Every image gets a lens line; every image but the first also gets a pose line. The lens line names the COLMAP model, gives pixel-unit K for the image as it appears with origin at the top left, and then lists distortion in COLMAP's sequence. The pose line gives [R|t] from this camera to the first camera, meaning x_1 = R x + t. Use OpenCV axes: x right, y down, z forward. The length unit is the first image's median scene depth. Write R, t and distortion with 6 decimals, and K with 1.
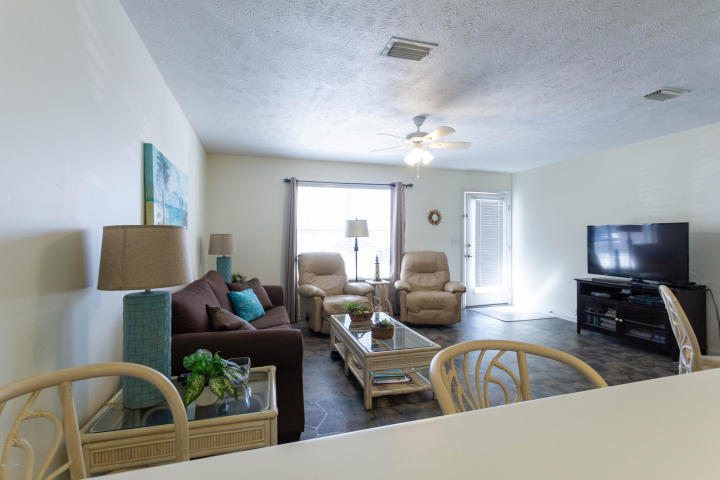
lens RADIAL K [[339.6, 0, 360.0], [0, 339.6, 240.0], [0, 0, 1]] dist [-0.000514, -0.000655]
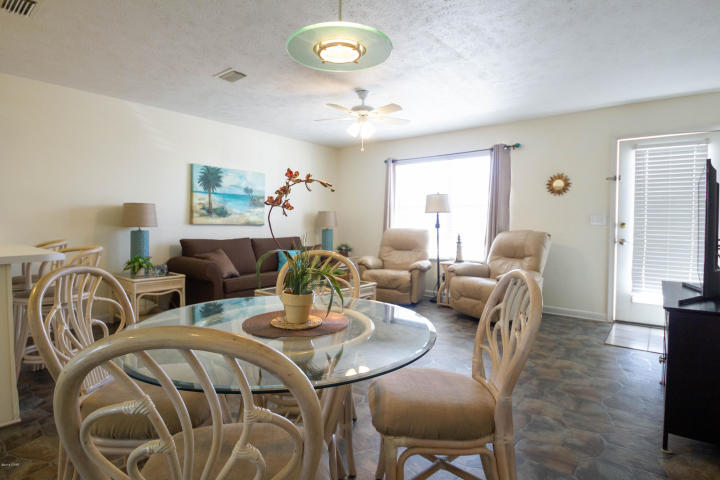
lens RADIAL K [[390.3, 0, 360.0], [0, 390.3, 240.0], [0, 0, 1]] dist [-0.026711, -0.000433]
pose [[0.545809, 0.035432, -0.837160, 0.711650], [-0.013968, 0.999351, 0.033190, 0.030197], [0.837793, -0.006422, 0.545950, 0.221763]]
